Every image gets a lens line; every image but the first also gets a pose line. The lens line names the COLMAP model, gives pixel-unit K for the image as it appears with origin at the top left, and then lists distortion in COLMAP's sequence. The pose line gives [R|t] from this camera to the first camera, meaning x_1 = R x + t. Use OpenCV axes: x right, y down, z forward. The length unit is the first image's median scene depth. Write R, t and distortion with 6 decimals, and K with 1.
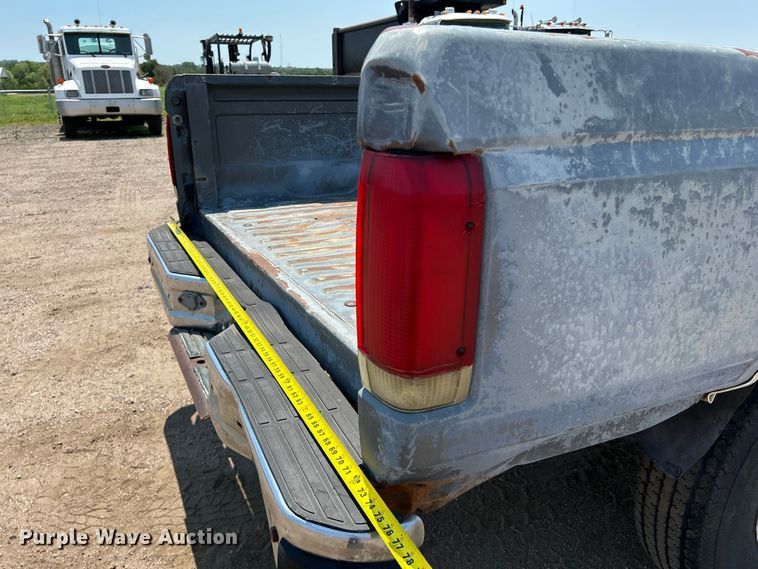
lens RADIAL K [[570.8, 0, 383.9], [0, 570.8, 275.6], [0, 0, 1]] dist [0.076450, -0.101953]
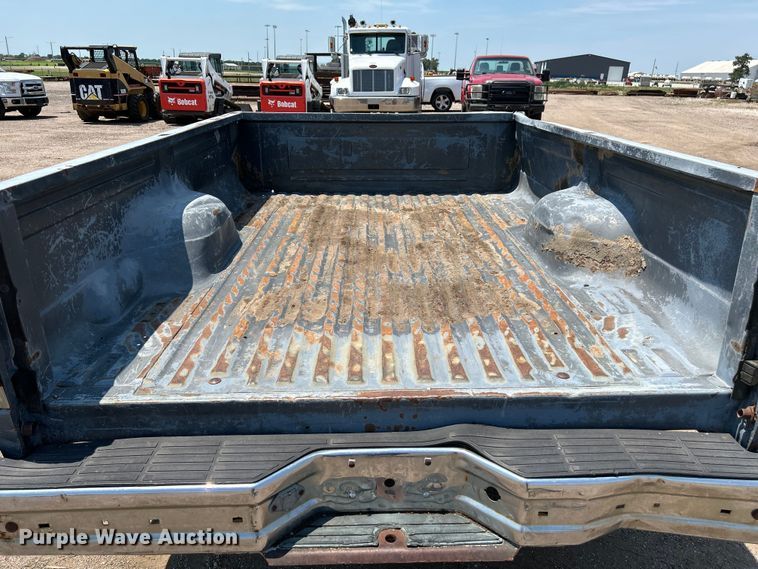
lens RADIAL K [[575.9, 0, 382.0], [0, 575.9, 284.2], [0, 0, 1]] dist [0.042695, -0.053495]
pose [[0.439601, -0.313085, 0.841860, -0.643855], [0.274366, 0.939290, 0.206051, -0.262954], [-0.855263, 0.140397, 0.498813, 0.377447]]
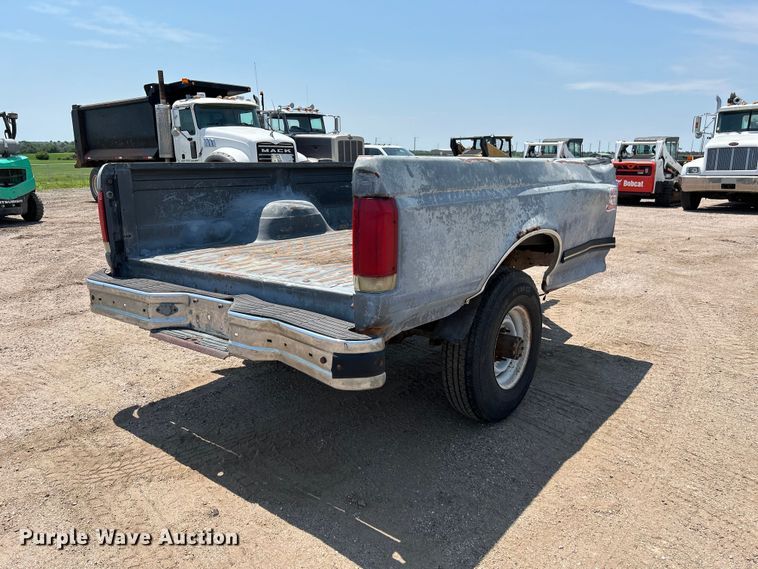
lens RADIAL K [[569.3, 0, 372.5], [0, 569.3, 285.6], [0, 0, 1]] dist [0.061192, -0.075912]
pose [[0.912417, -0.095547, 0.397953, -0.340574], [0.135213, 0.988141, -0.072766, 0.129108], [-0.386281, 0.120202, 0.914515, -0.471390]]
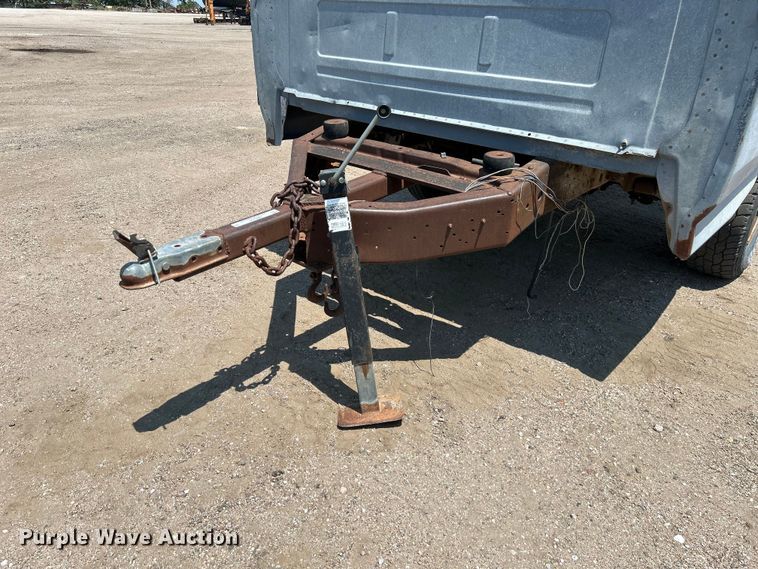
lens RADIAL K [[576.6, 0, 370.1], [0, 576.6, 287.1], [0, 0, 1]] dist [0.007641, -0.002497]
pose [[-0.931058, 0.144397, -0.335084, 1.262362], [-0.134933, 0.716994, 0.683895, -0.585693], [0.339005, 0.681960, -0.648079, 1.920938]]
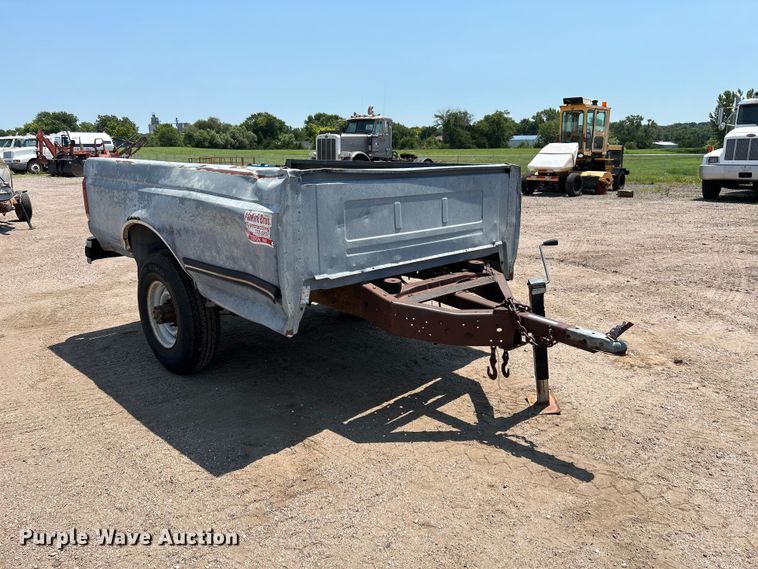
lens RADIAL K [[568.3, 0, 384.8], [0, 568.3, 284.1], [0, 0, 1]] dist [0.078046, -0.112221]
pose [[0.296979, 0.219643, -0.929279, 2.148168], [-0.296772, 0.946222, 0.128805, -0.262761], [0.907596, 0.237532, 0.346192, 0.609581]]
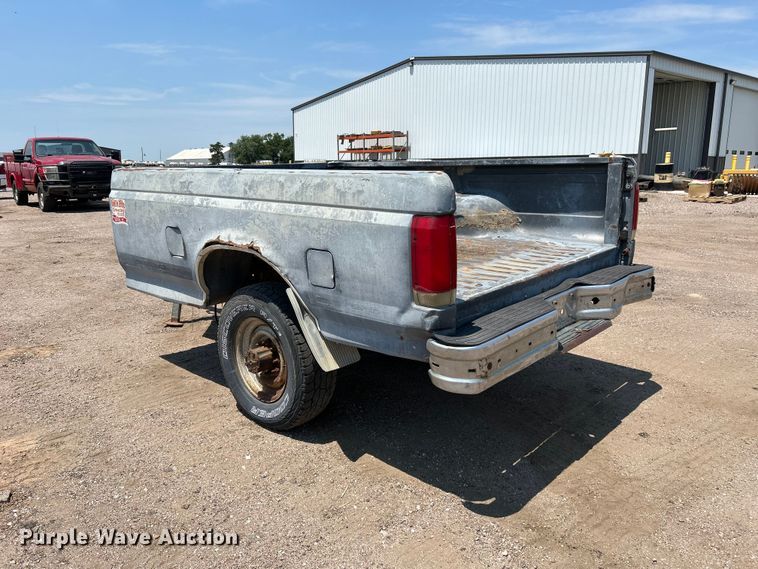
lens RADIAL K [[570.8, 0, 383.9], [0, 570.8, 275.6], [0, 0, 1]] dist [0.076450, -0.101953]
pose [[-0.348269, -0.191067, 0.917716, -1.153612], [0.302447, 0.903745, 0.302935, -0.483148], [-0.887262, 0.383064, -0.256959, 1.317993]]
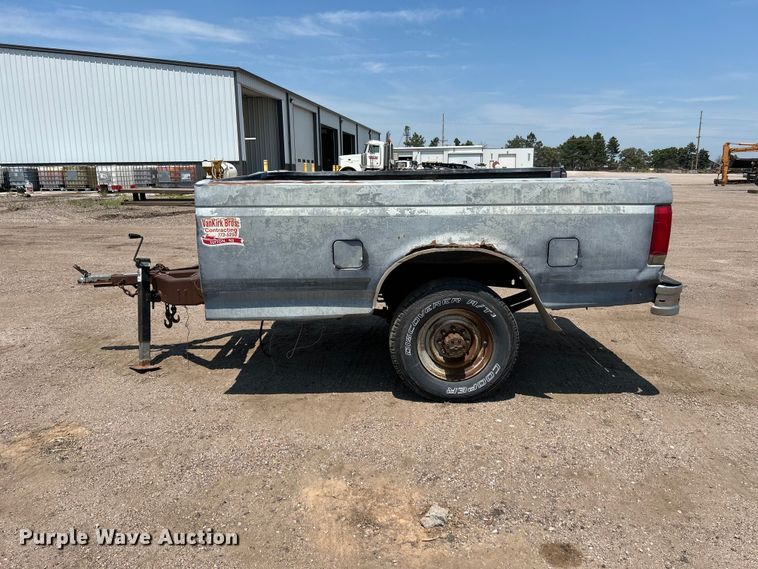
lens RADIAL K [[570.8, 0, 383.9], [0, 570.8, 275.6], [0, 0, 1]] dist [0.076450, -0.101953]
pose [[-0.895370, -0.087532, 0.436636, -0.376198], [0.142309, 0.872838, 0.466799, -0.878376], [-0.421972, 0.480095, -0.769057, 2.433196]]
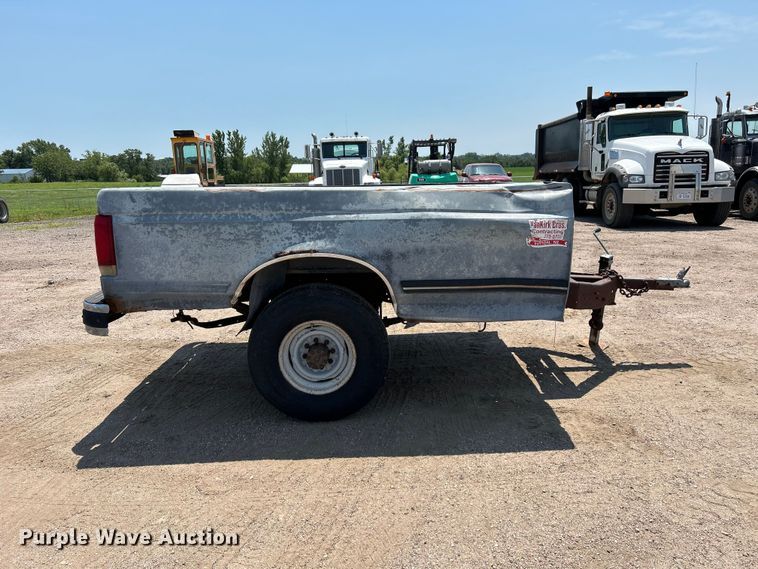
lens RADIAL K [[568.3, 0, 384.8], [0, 568.3, 284.1], [0, 0, 1]] dist [0.078046, -0.112221]
pose [[0.897160, 0.062748, -0.437227, 1.231149], [-0.116737, 0.988346, -0.097696, 0.154163], [0.426001, 0.138690, 0.894029, -0.618278]]
